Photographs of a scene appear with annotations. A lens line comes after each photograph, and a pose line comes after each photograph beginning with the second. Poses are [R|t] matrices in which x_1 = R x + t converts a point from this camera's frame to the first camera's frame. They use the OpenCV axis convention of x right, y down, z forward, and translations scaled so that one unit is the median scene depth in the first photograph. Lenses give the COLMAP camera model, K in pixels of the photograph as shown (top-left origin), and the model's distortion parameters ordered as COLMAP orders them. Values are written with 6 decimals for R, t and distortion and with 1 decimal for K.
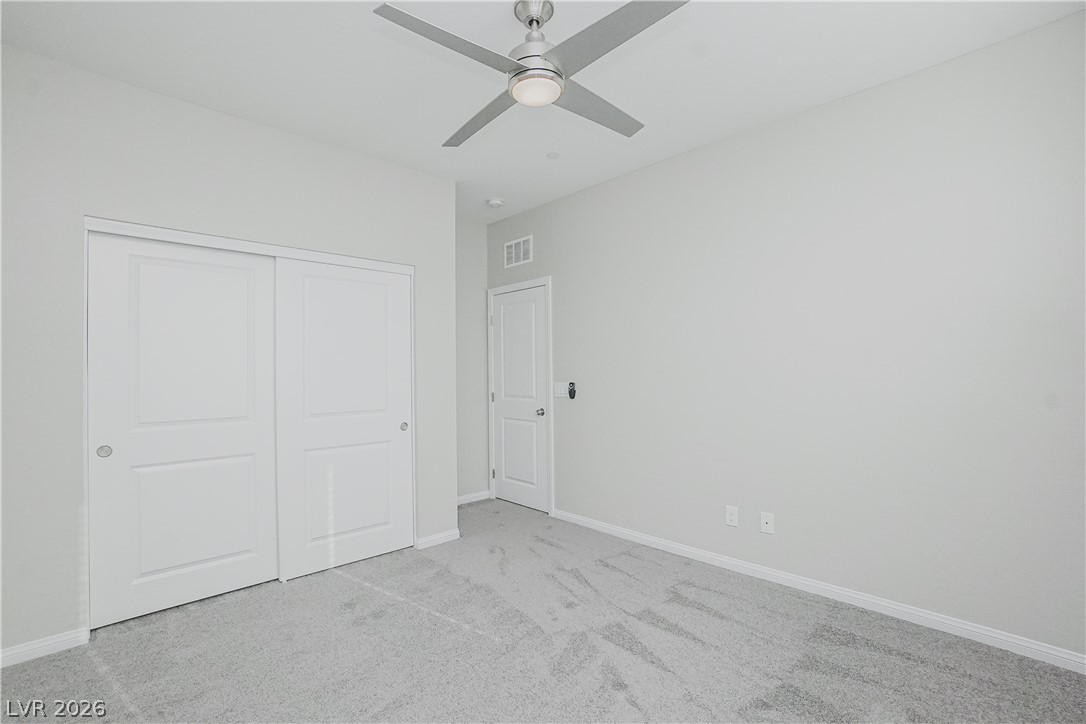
lens RADIAL K [[482.0, 0, 535.1], [0, 482.0, 364.0], [0, 0, 1]] dist [-0.062029, 0.022329]
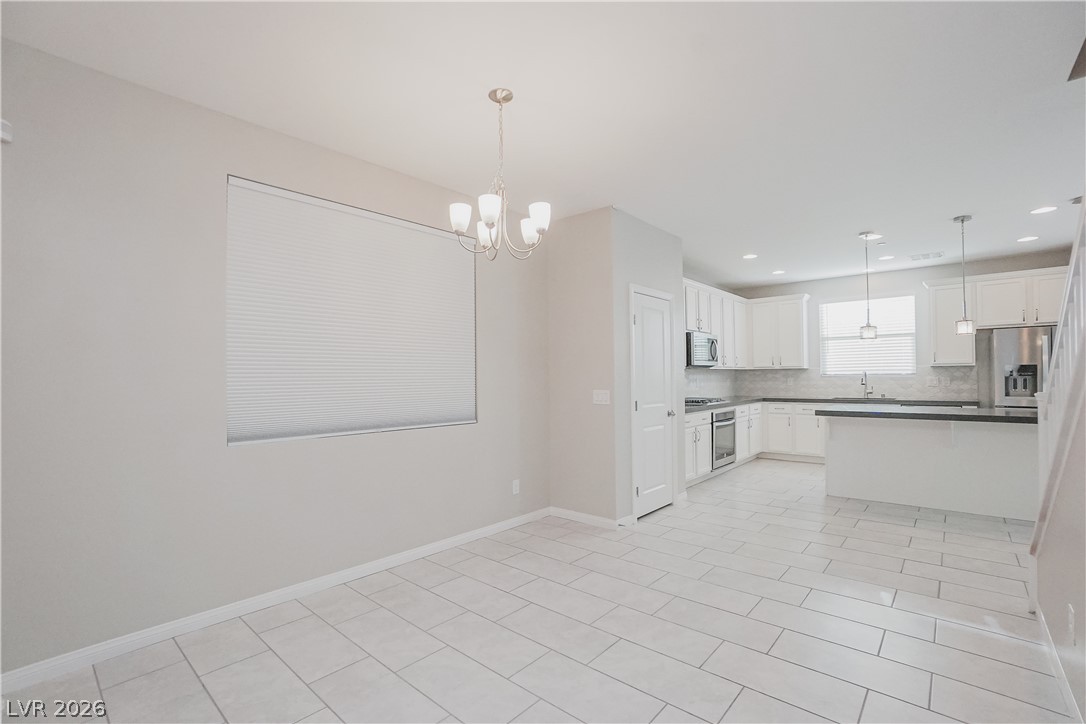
lens RADIAL K [[474.4, 0, 542.4], [0, 474.4, 379.0], [0, 0, 1]] dist [-0.024092, 0.000339]
pose [[-0.091158, 0.005024, 0.995824, -1.028520], [-0.029567, 0.999533, -0.007749, 0.033597], [-0.995397, -0.030150, -0.090967, 1.362151]]
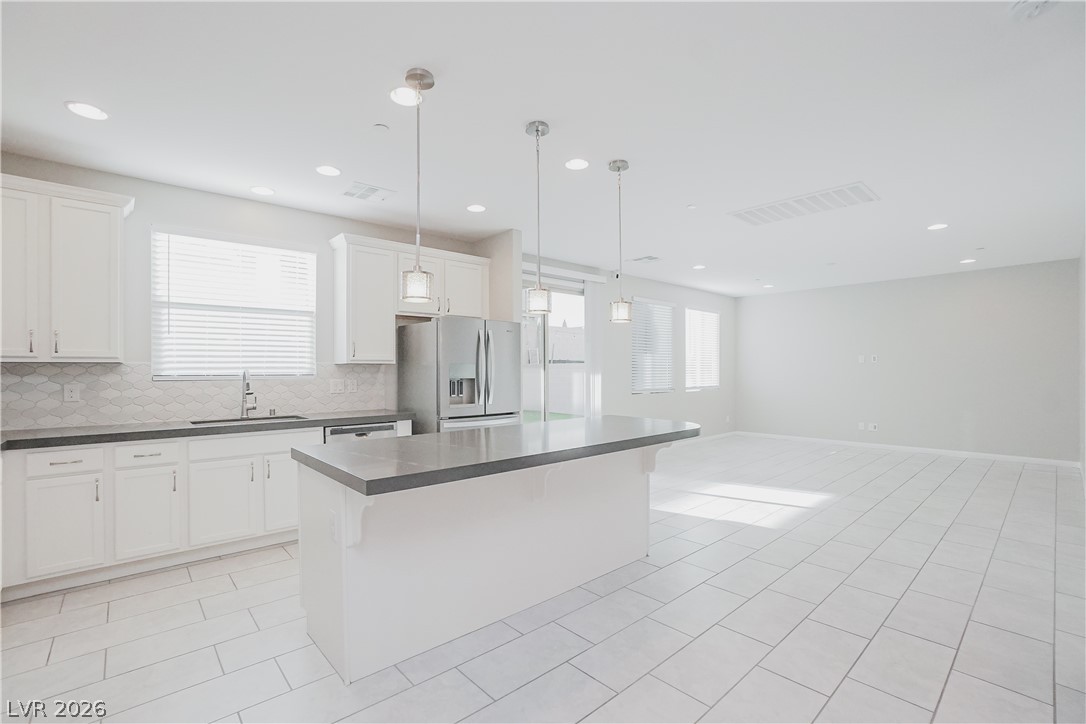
lens RADIAL K [[482.0, 0, 535.1], [0, 482.0, 364.0], [0, 0, 1]] dist [-0.062029, 0.022329]
pose [[-0.998795, 0.014633, 0.046854, -0.163872], [0.012028, 0.998392, -0.055404, 0.008164], [-0.047589, -0.054774, -0.997364, 1.006015]]
